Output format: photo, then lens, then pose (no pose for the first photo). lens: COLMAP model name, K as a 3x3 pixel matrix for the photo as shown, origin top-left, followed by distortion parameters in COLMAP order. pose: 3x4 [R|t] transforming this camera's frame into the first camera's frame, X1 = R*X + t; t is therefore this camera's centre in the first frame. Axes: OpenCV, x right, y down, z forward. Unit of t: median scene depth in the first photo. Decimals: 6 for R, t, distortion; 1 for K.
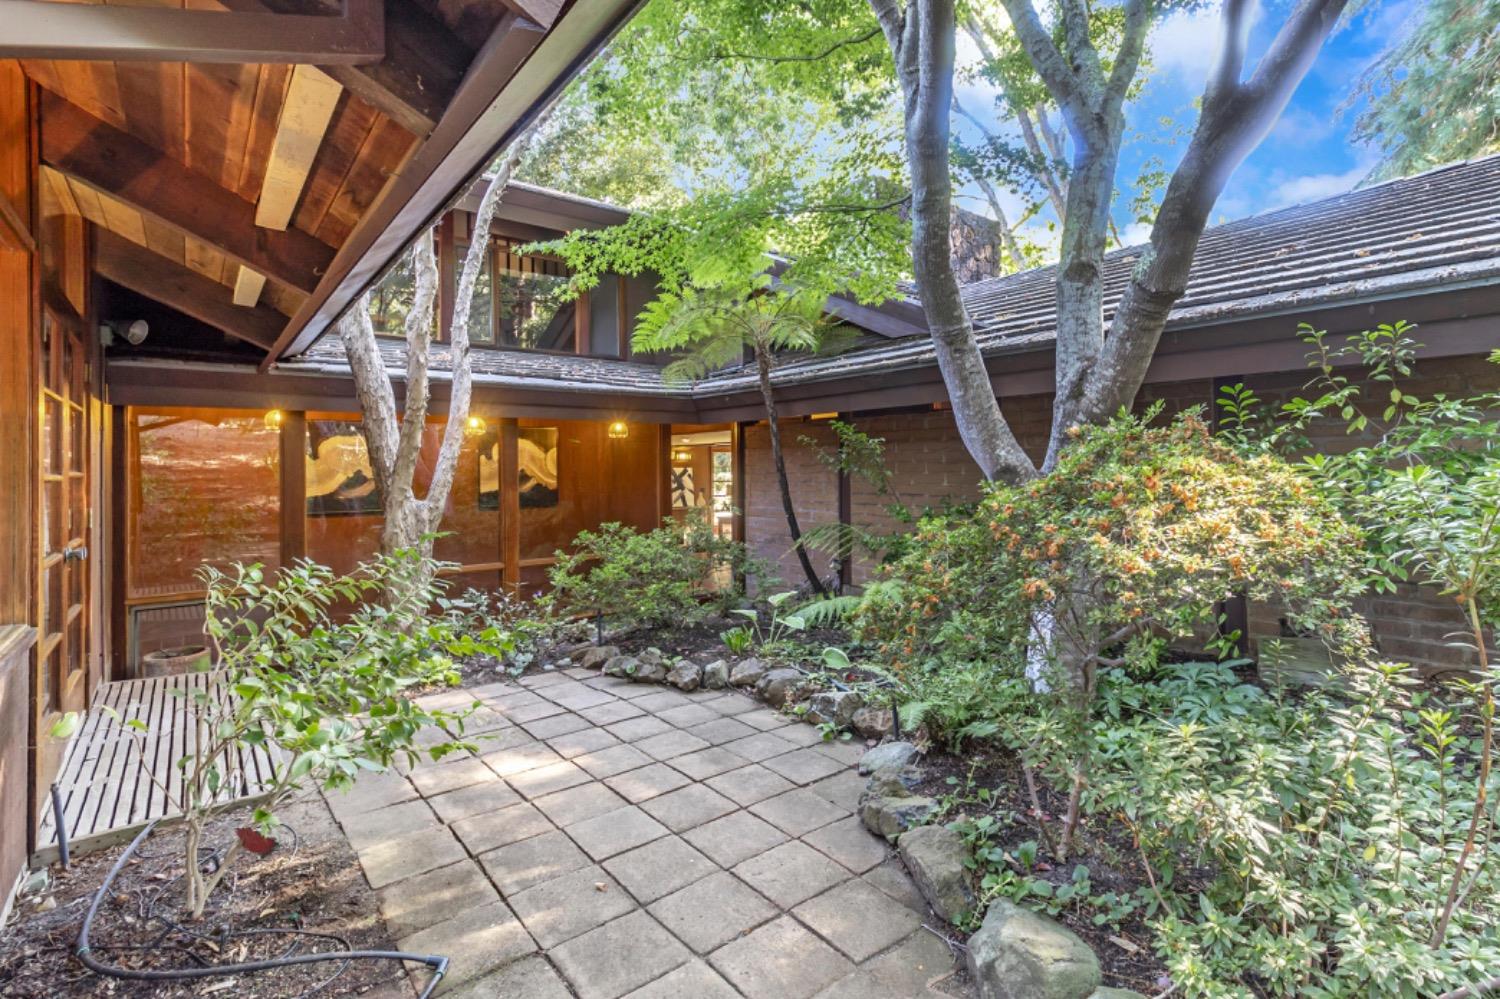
lens RADIAL K [[700.9, 0, 755.4], [0, 700.9, 469.9], [0, 0, 1]] dist [0.001635, 0.000426]
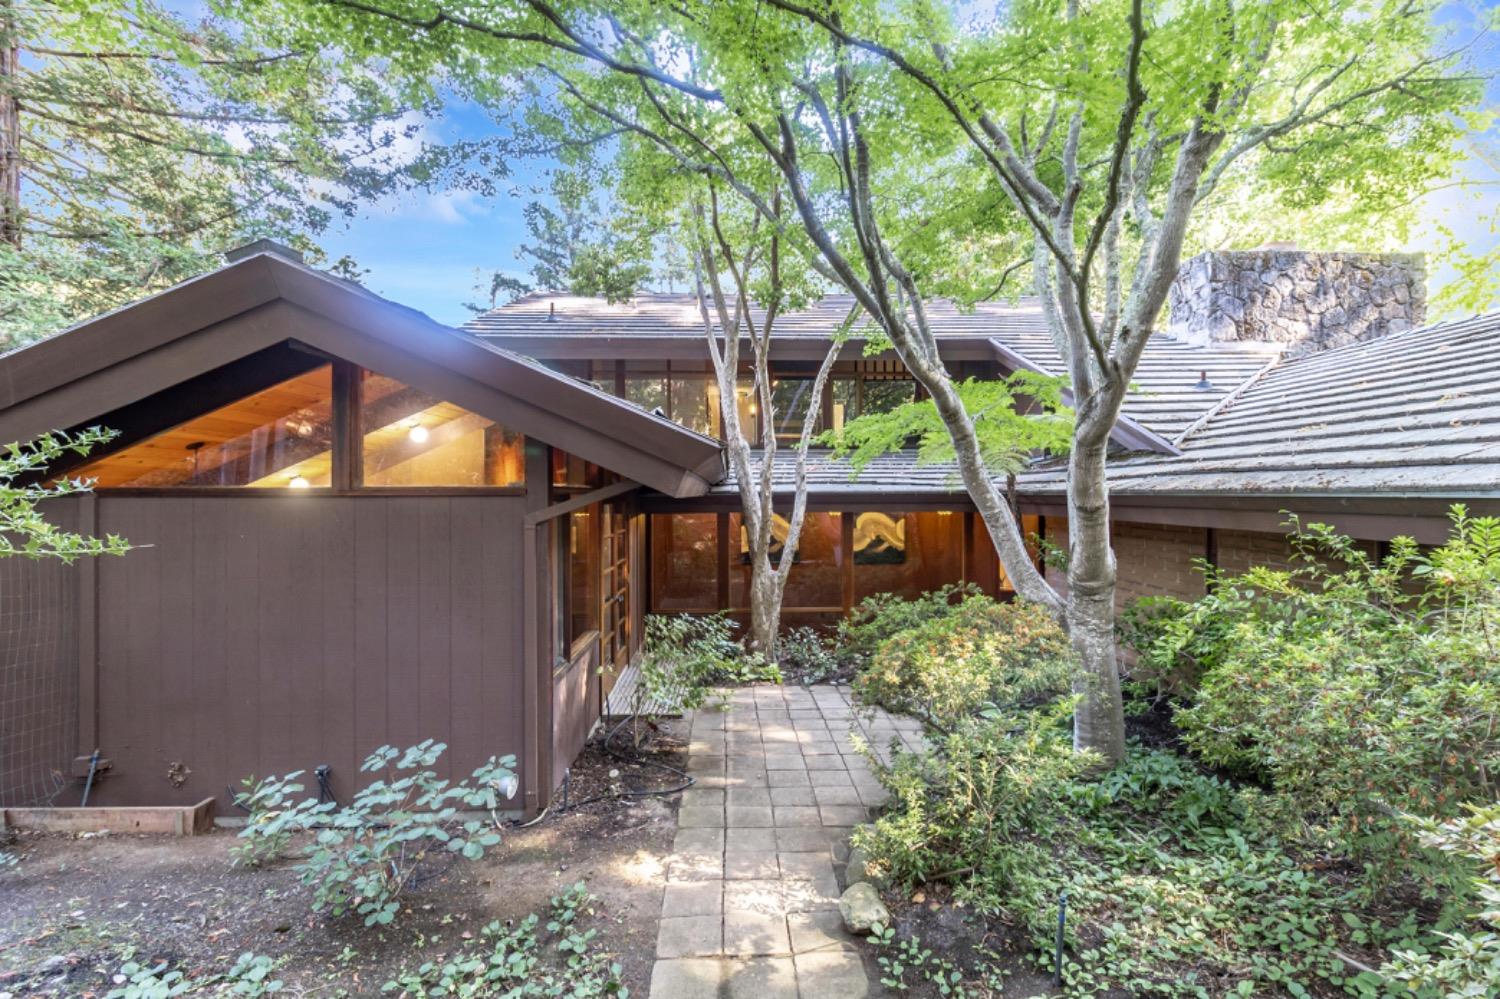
lens RADIAL K [[700.9, 0, 750.5], [0, 700.9, 495.1], [0, 0, 1]] dist [0.001635, 0.000426]
pose [[0.790532, 0.011449, -0.612313, 0.706177], [-0.004386, 0.999905, 0.013033, -0.223621], [0.612405, -0.007618, 0.790508, -0.511213]]
